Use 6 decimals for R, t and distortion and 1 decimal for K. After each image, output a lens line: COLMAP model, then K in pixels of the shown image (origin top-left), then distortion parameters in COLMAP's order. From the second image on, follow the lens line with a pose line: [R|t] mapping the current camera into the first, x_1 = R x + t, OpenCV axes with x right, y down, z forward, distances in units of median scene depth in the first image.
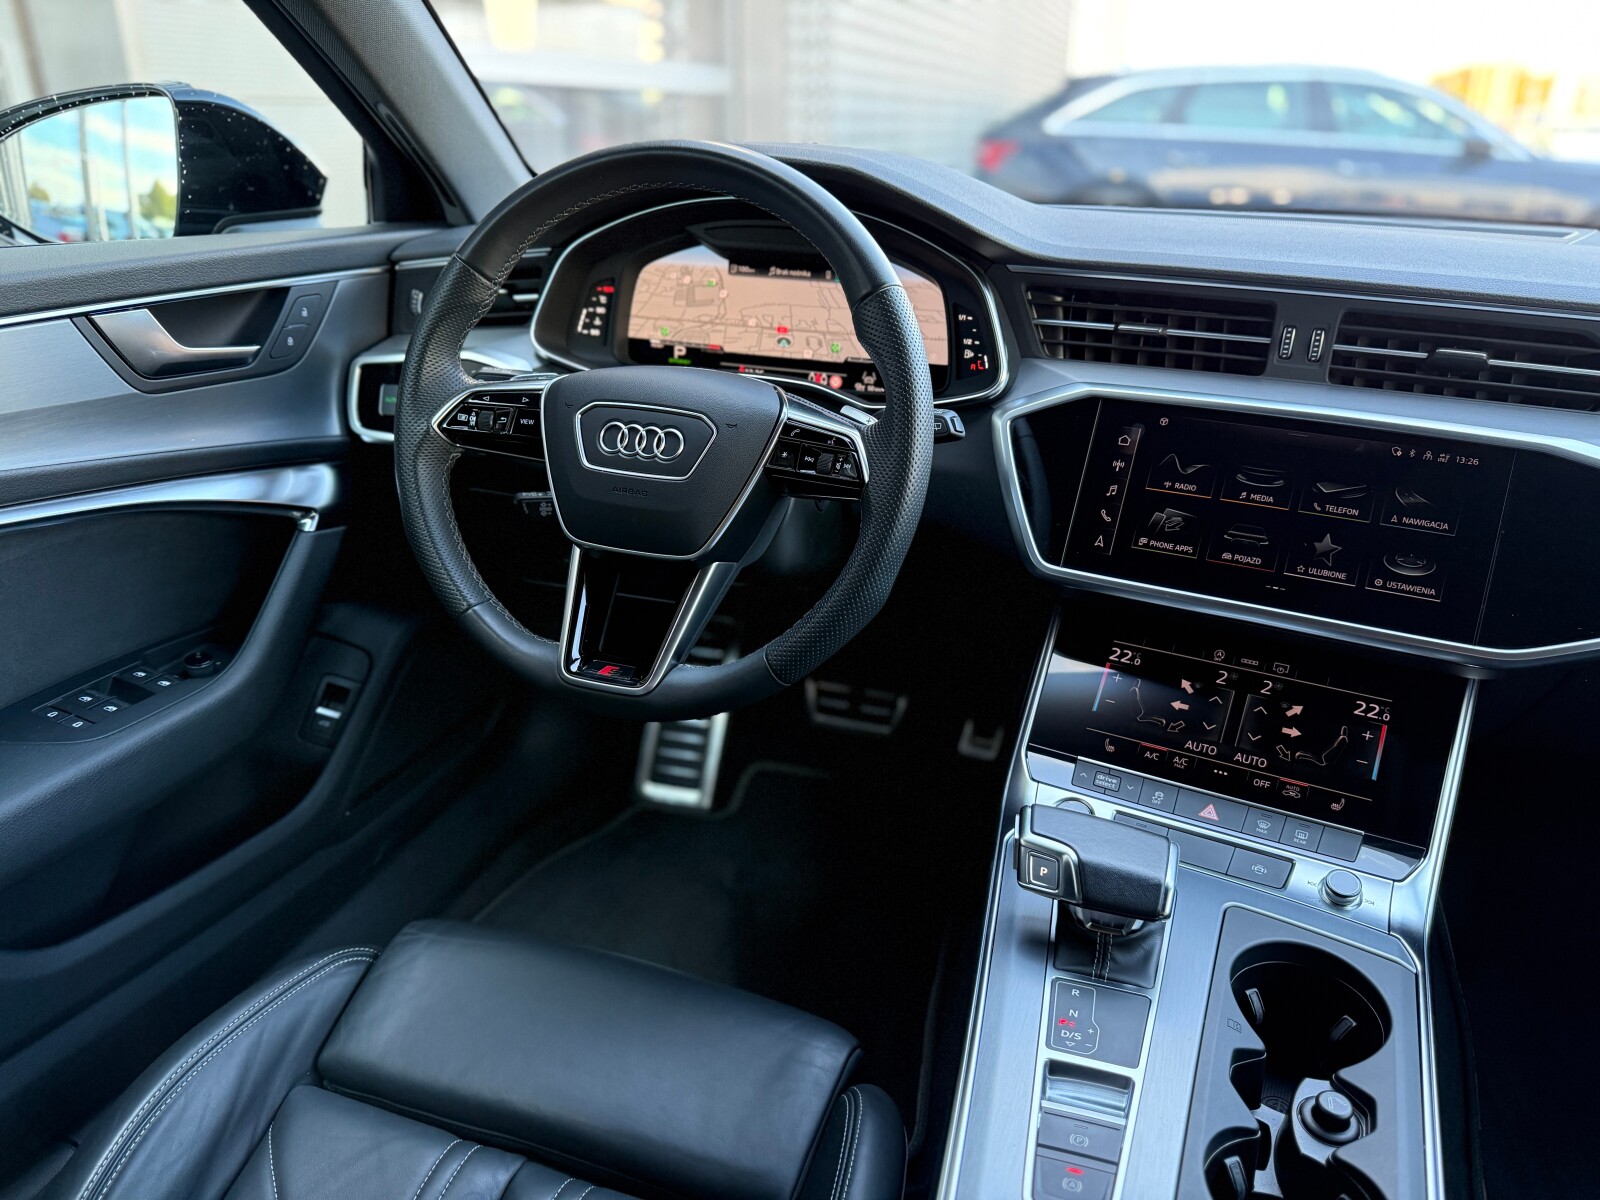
lens RADIAL K [[1126.1, 0, 800.1], [0, 1126.1, 606.4], [0, 0, 1]] dist [0.151719, -0.332616]
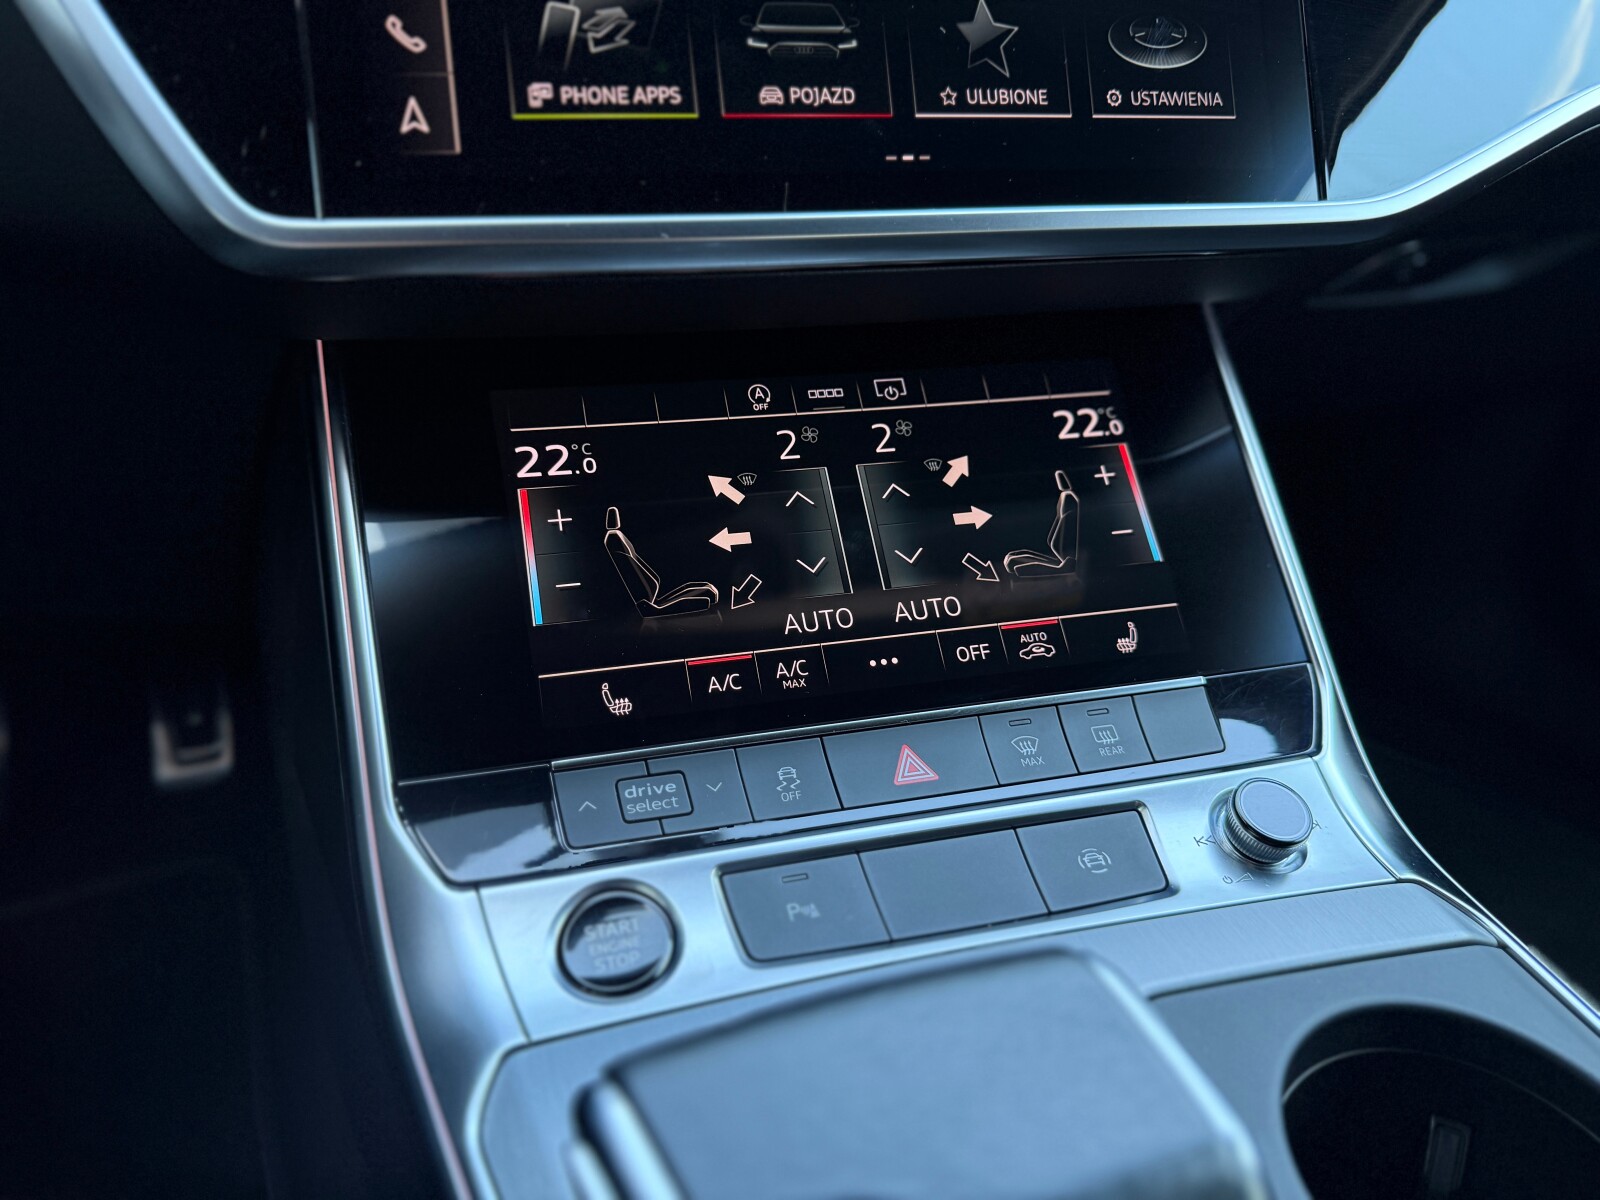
lens RADIAL K [[1147.8, 0, 800.0], [0, 1147.8, 600.0], [0, 0, 1]] dist [0.123638, -0.301621]
pose [[0.723981, -0.324619, 0.608666, 0.101100], [0.258076, 0.945739, 0.197420, 0.034650], [-0.639725, 0.014154, 0.768473, 0.684408]]
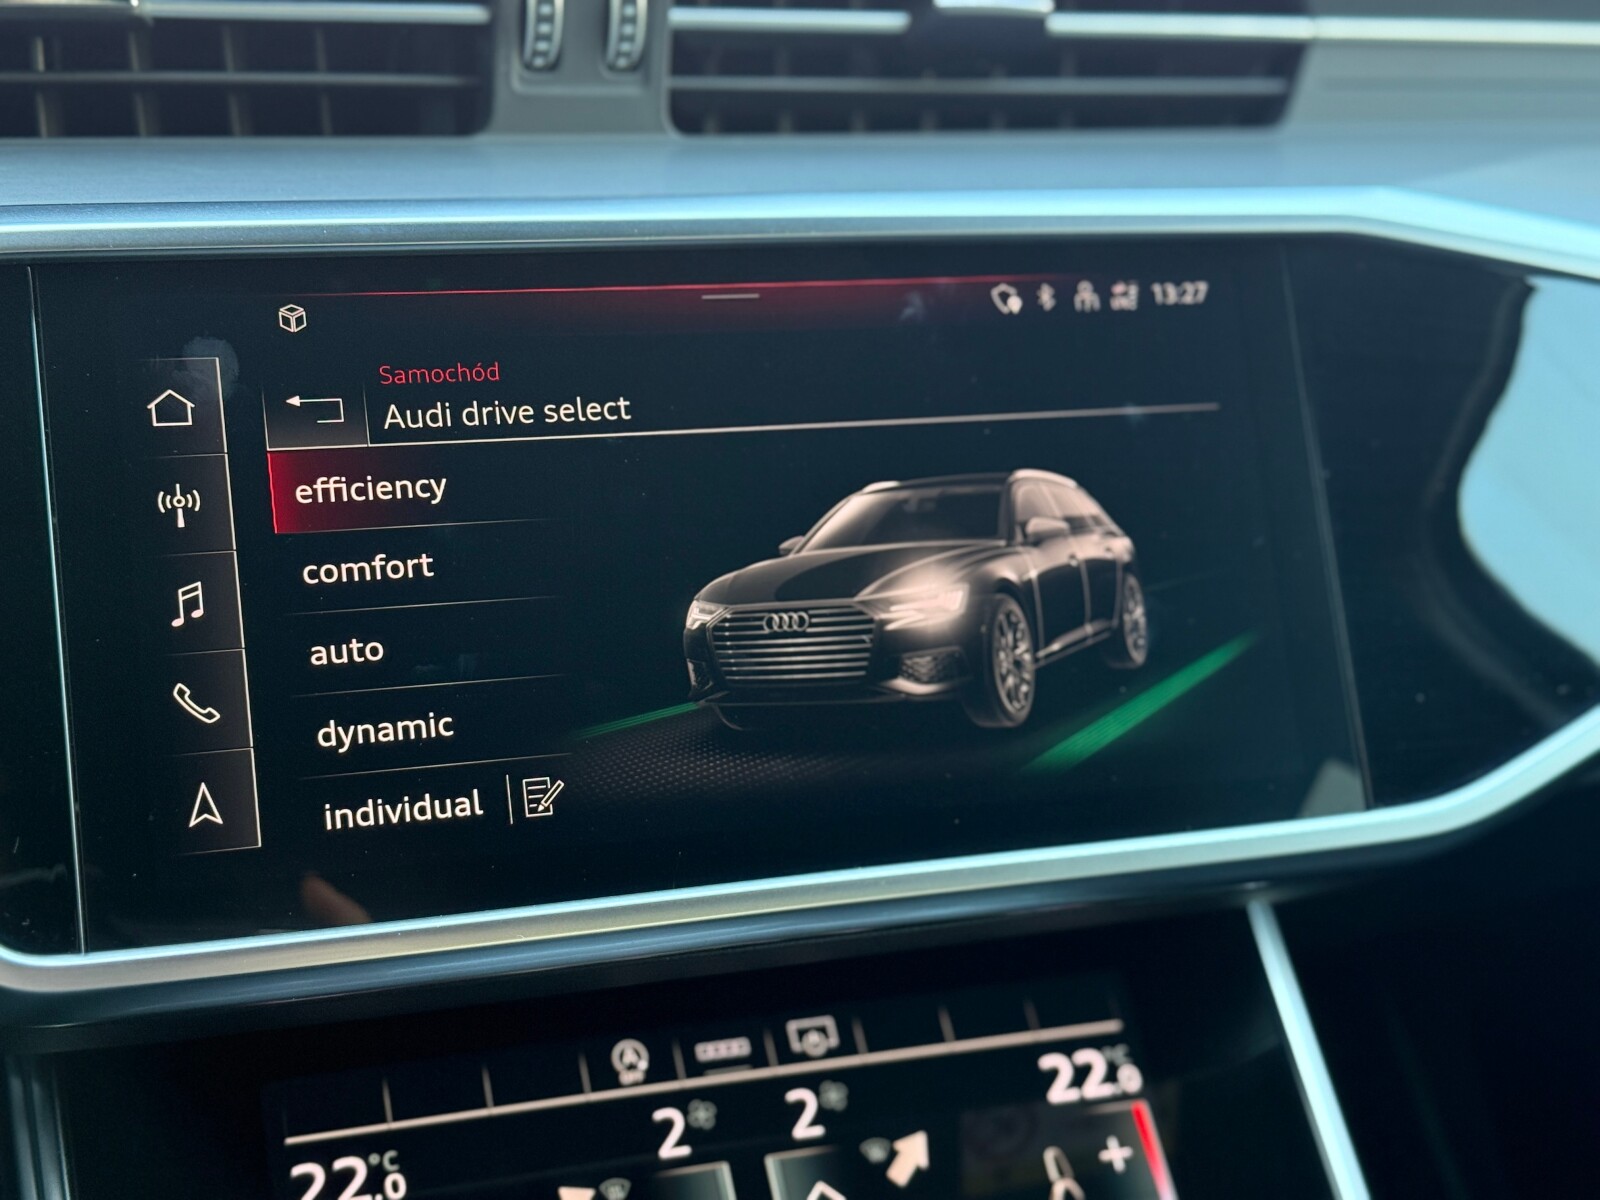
lens RADIAL K [[2324.8, 0, 790.0], [0, 2324.8, 606.8], [0, 0, 1]] dist [0.172918, -0.246225]
pose [[0.681640, -0.223162, 0.696826, -0.002352], [0.265214, 0.962946, 0.048954, -0.091421], [-0.681930, 0.151439, 0.715568, 0.529682]]
